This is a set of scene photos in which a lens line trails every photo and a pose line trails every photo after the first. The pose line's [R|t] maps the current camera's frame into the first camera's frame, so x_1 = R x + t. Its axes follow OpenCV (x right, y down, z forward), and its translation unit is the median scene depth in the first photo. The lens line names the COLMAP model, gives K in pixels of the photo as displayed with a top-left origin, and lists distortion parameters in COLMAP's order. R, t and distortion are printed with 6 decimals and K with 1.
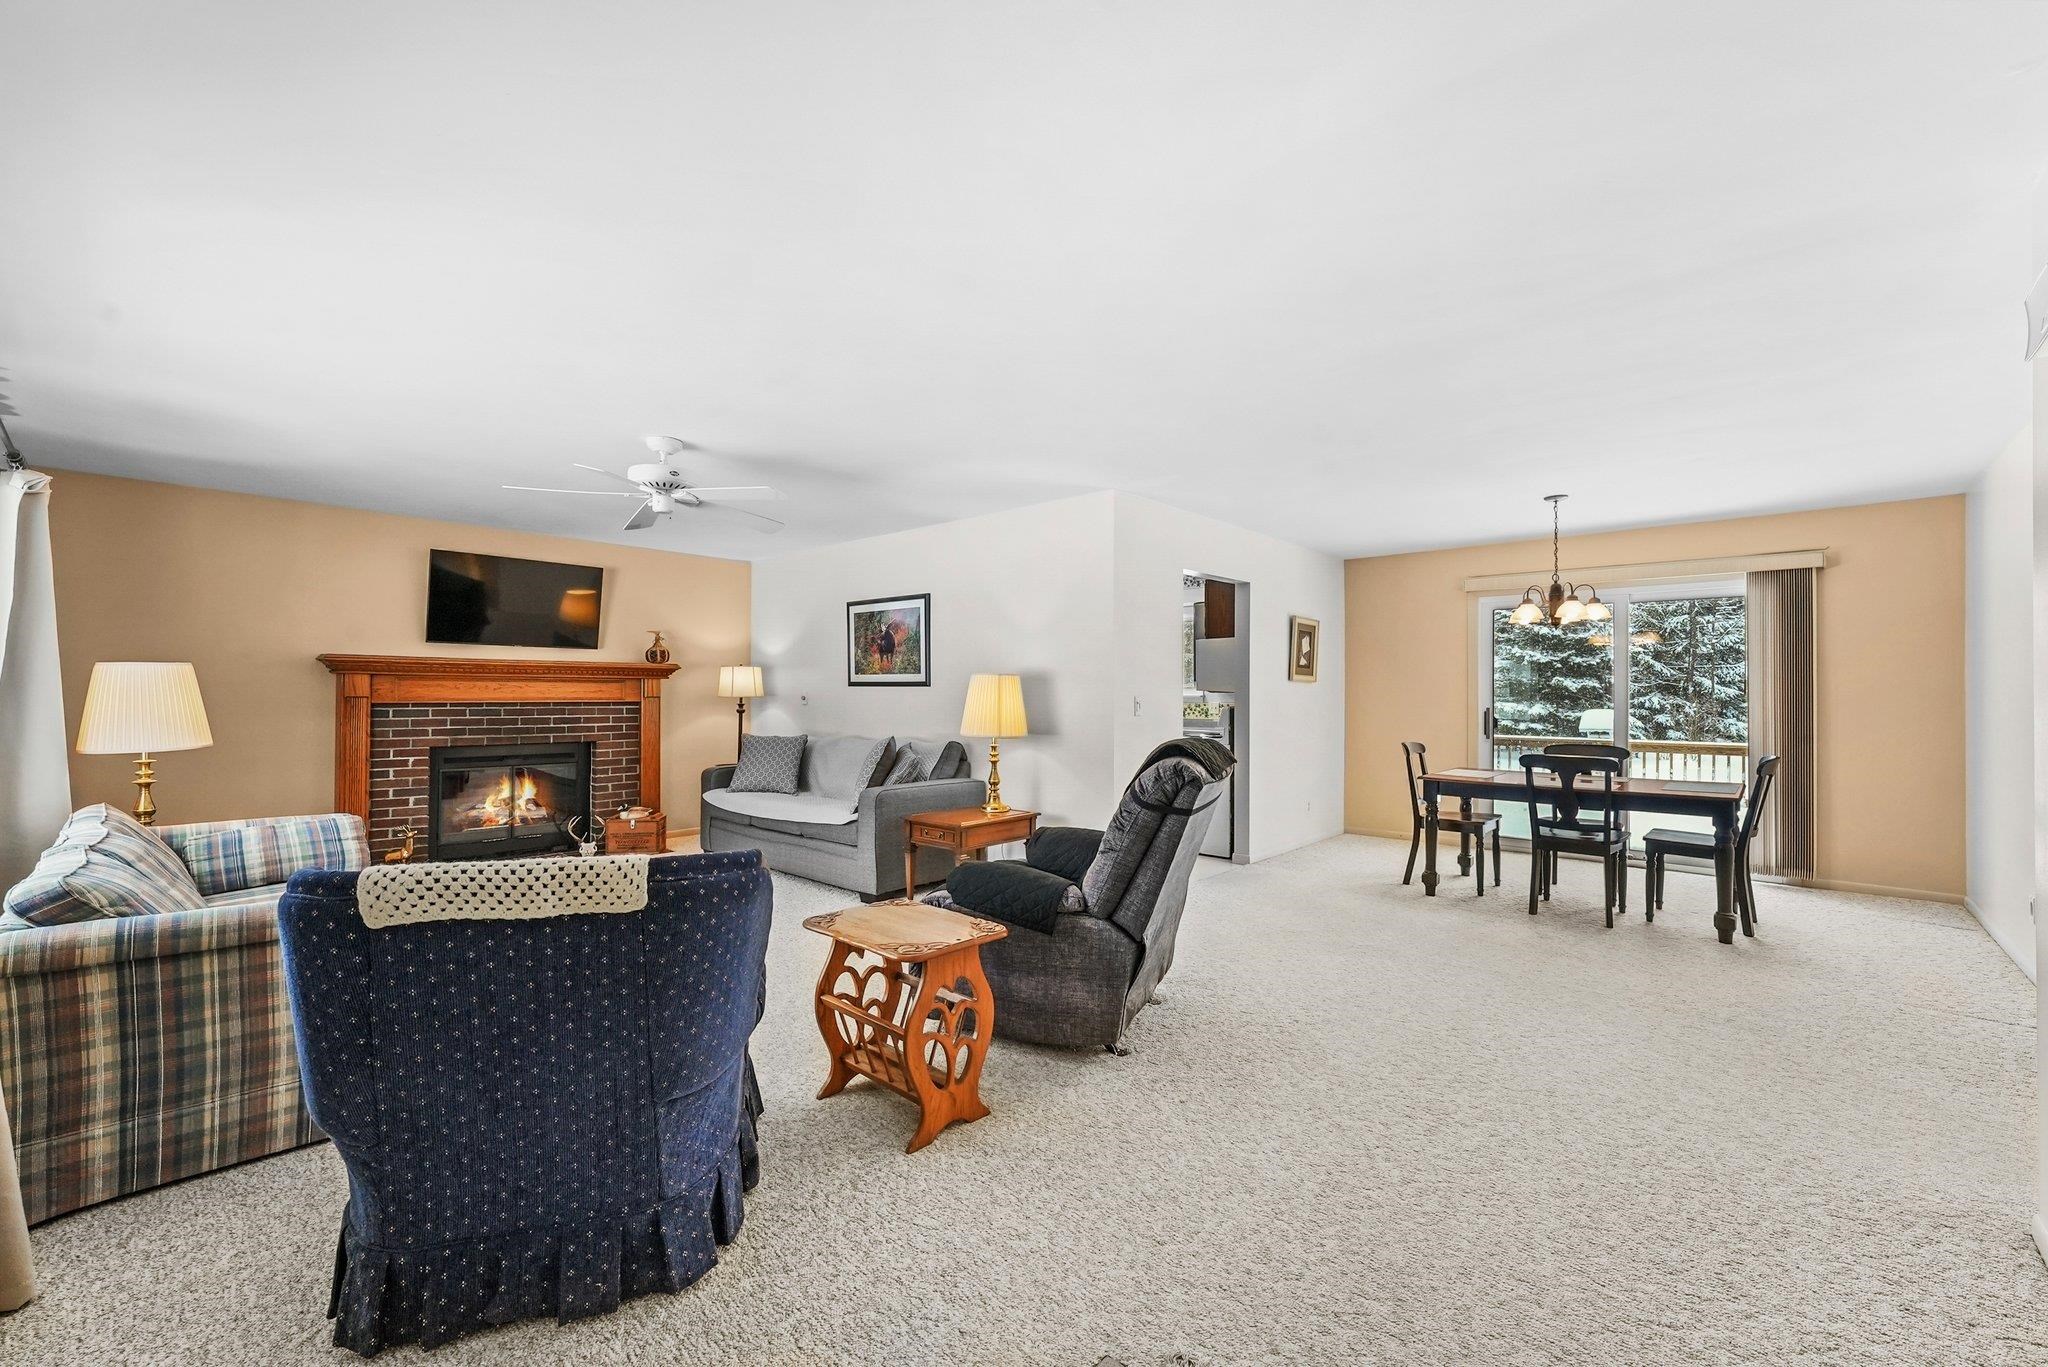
lens RADIAL K [[824.1, 0, 1028.0], [0, 824.1, 686.4], [0, 0, 1]] dist [-0.003733, 0.000499]
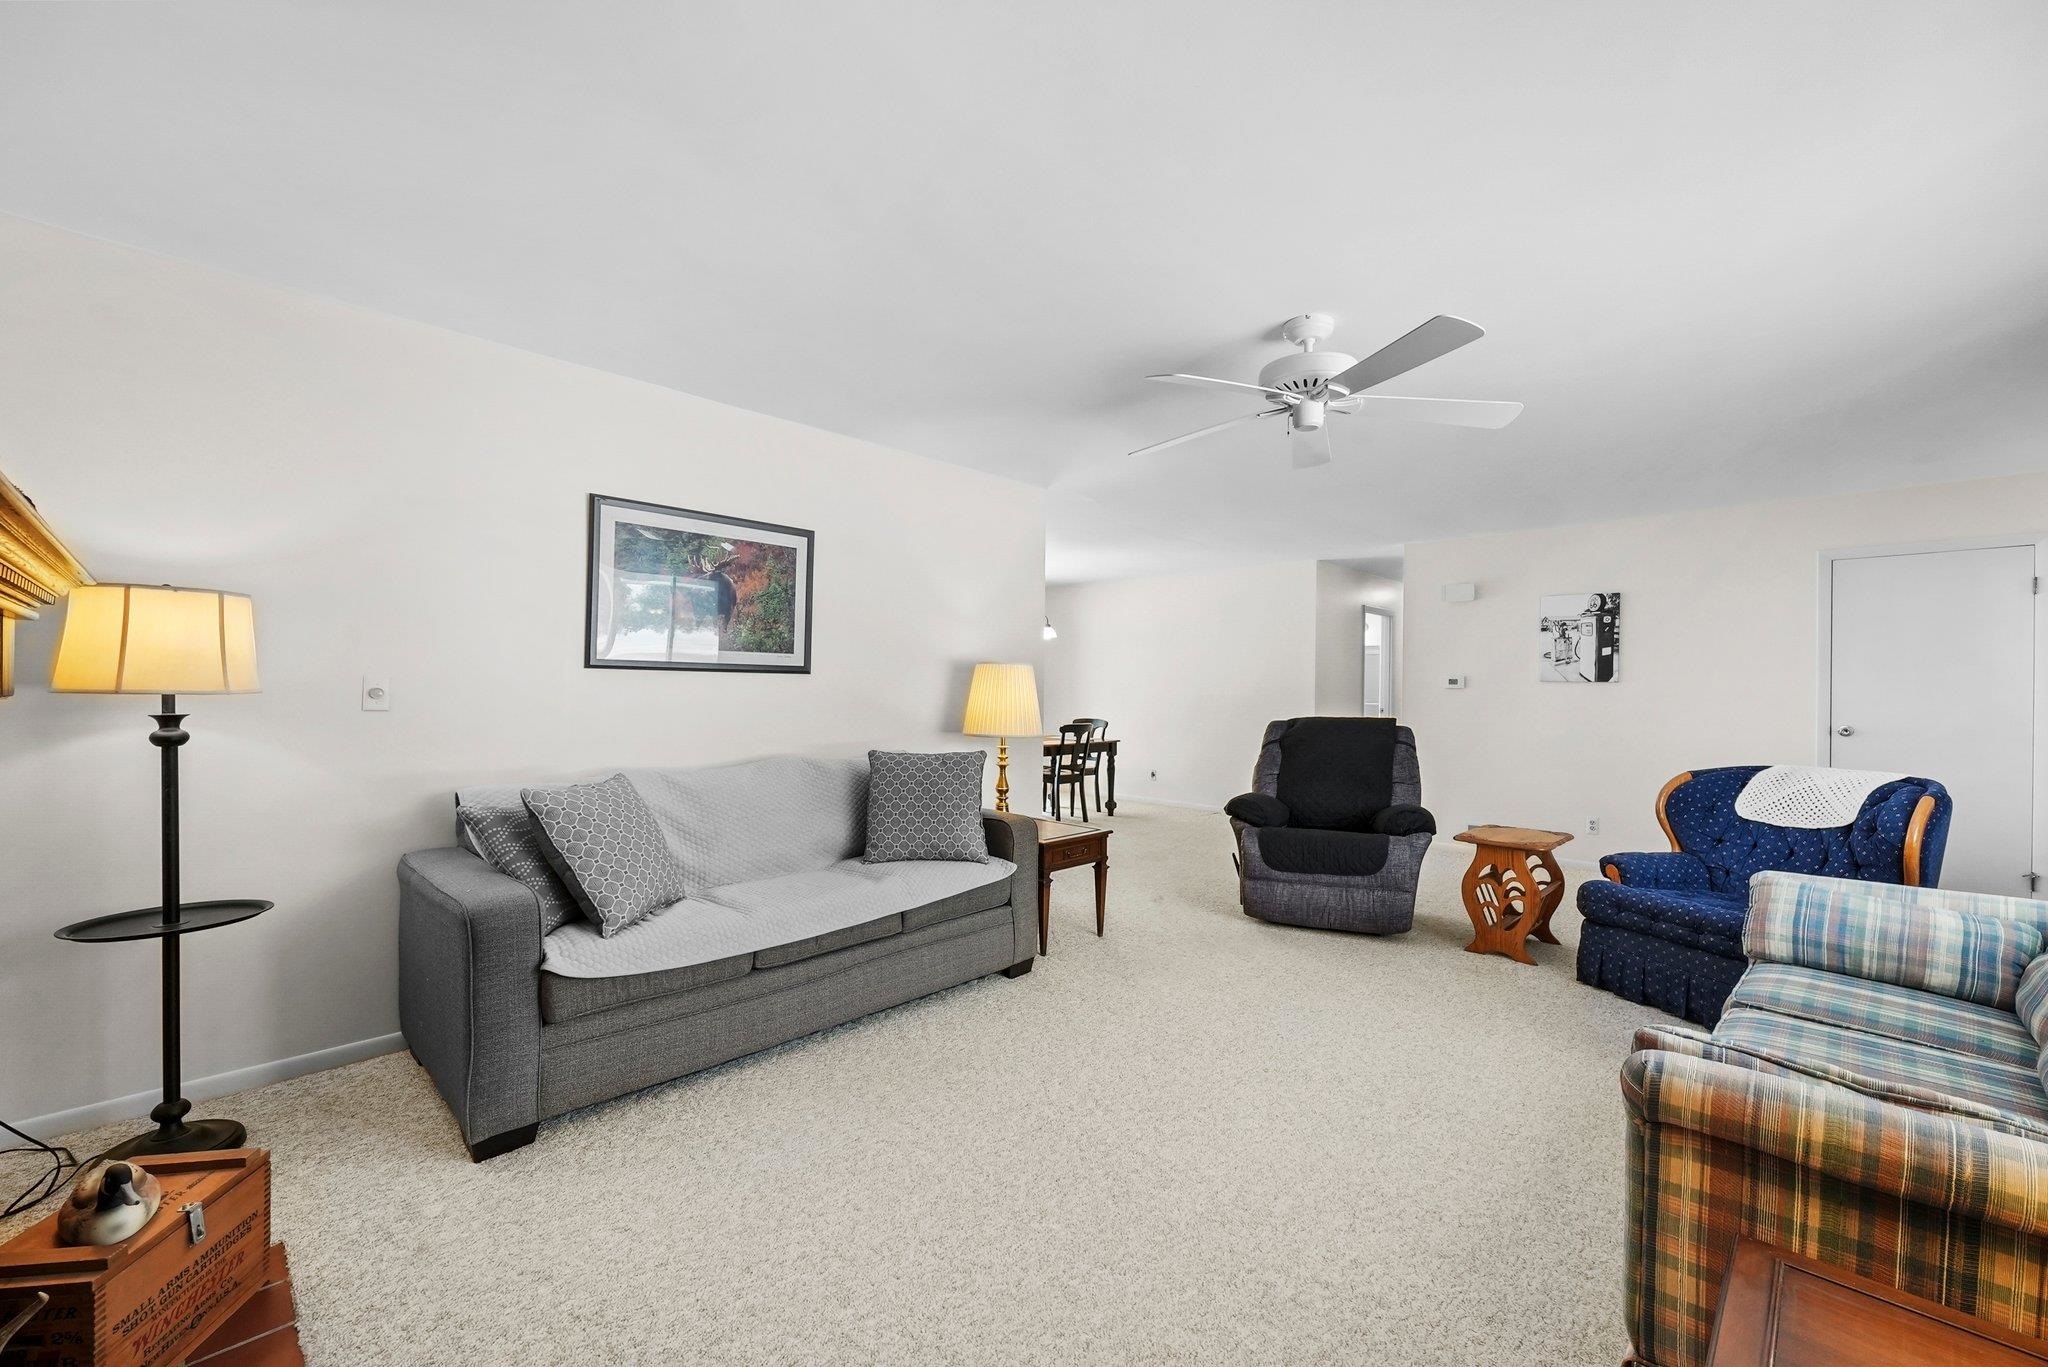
lens RADIAL K [[824.1, 0, 1027.6], [0, 824.1, 689.9], [0, 0, 1]] dist [-0.003733, 0.000499]
pose [[0.025920, -0.007757, 0.999634, -0.801335], [-0.021623, 0.999732, 0.008319, 0.003480], [-0.999430, -0.021831, 0.025745, 0.847326]]
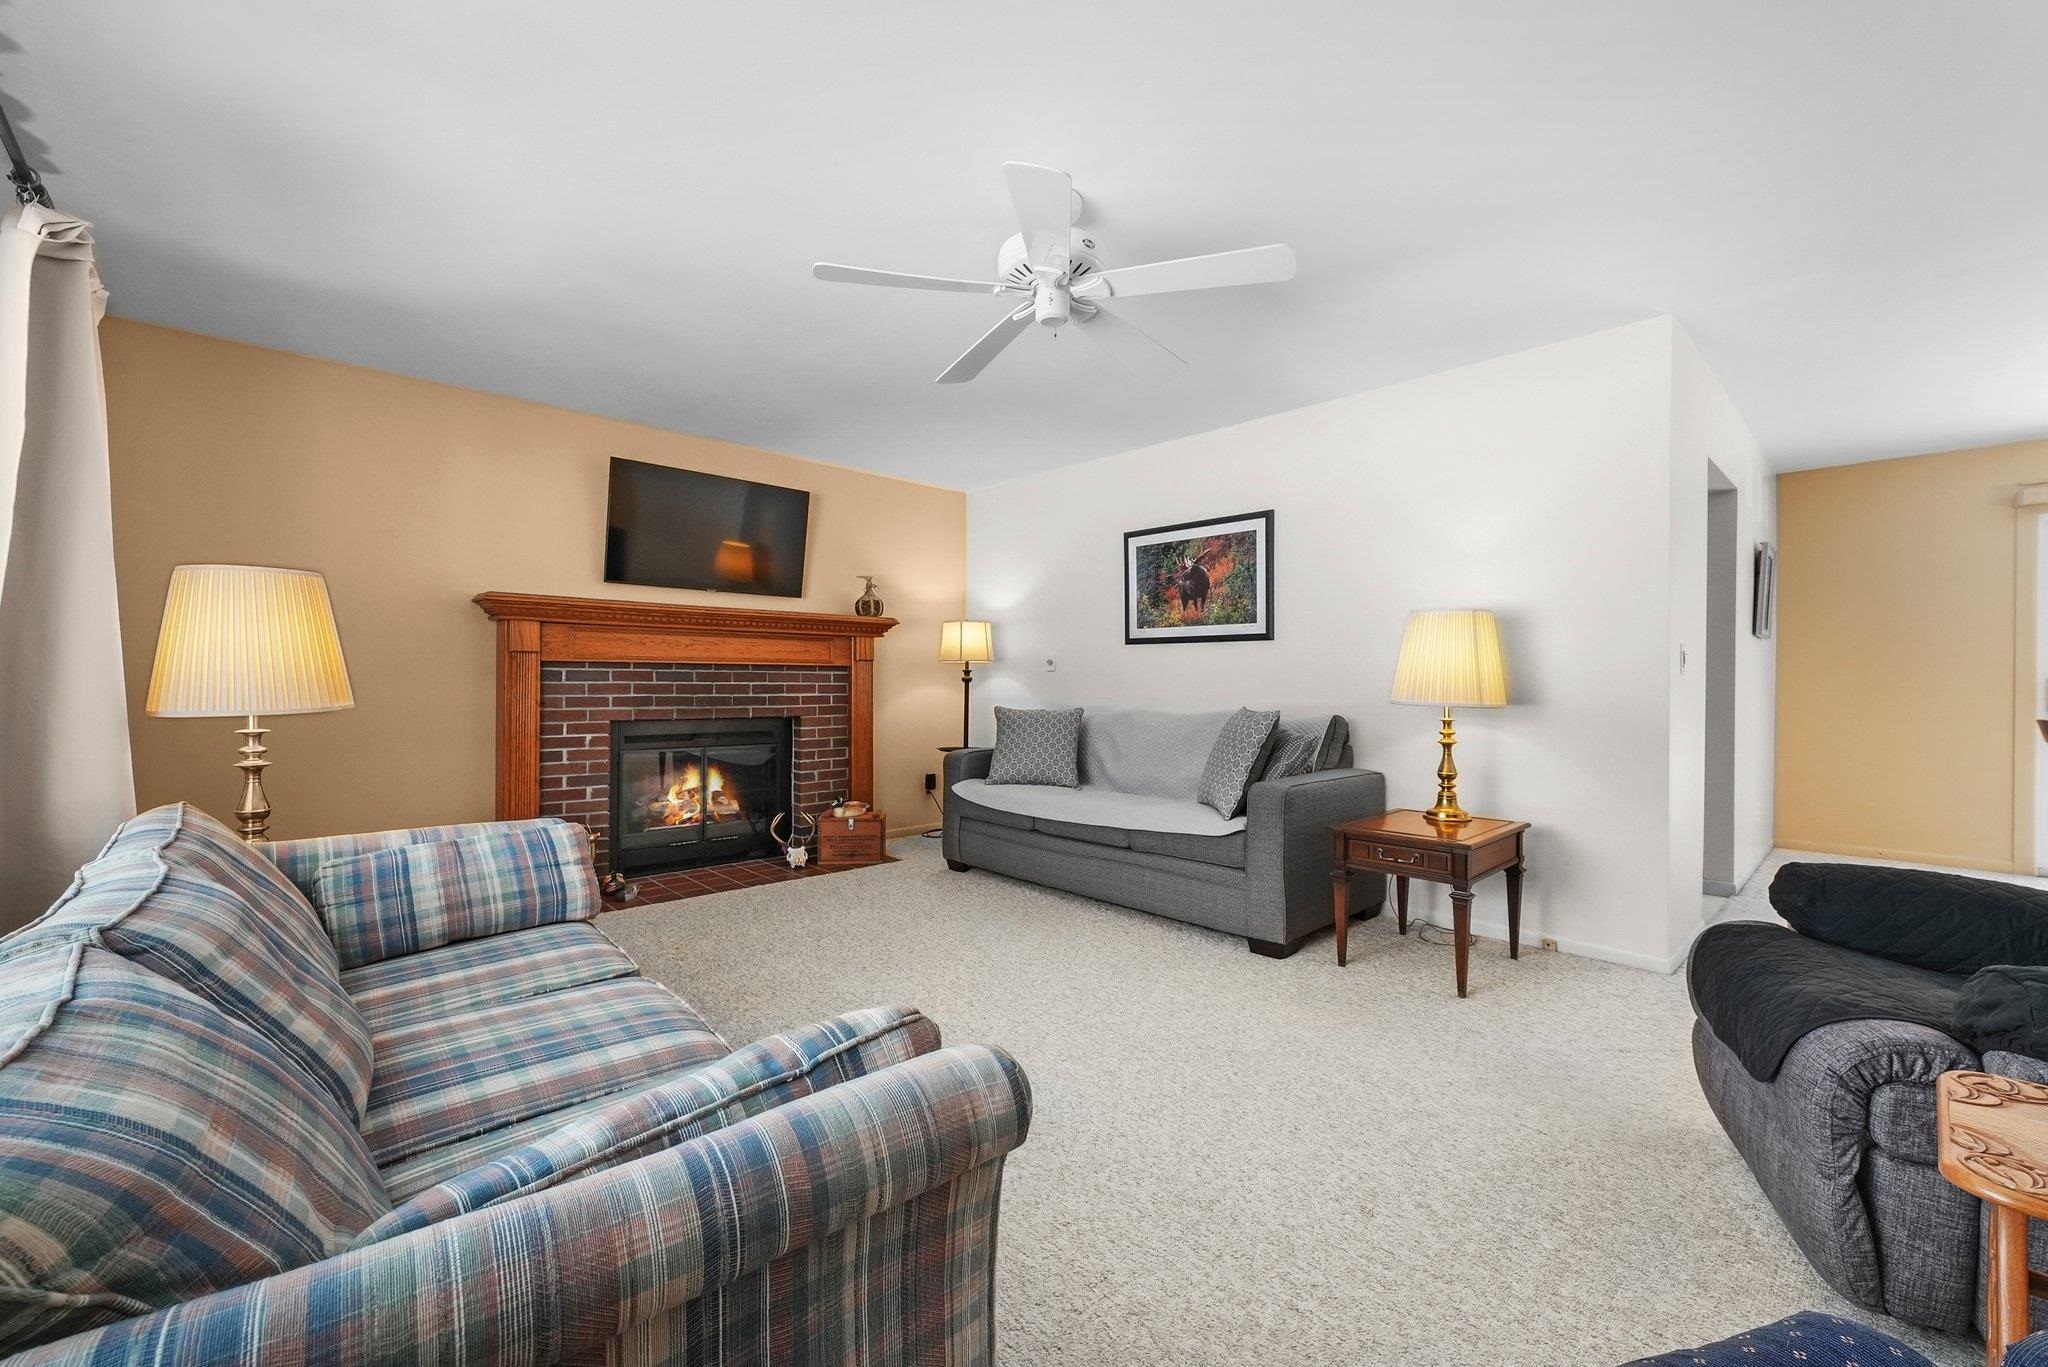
lens RADIAL K [[824.1, 0, 1023.3], [0, 824.1, 685.2], [0, 0, 1]] dist [-0.003733, 0.000499]
pose [[0.996909, 0.001308, -0.078551, -0.292007], [-0.000283, 0.999915, 0.013058, 0.031402], [0.078561, -0.012995, 0.996825, 0.279358]]
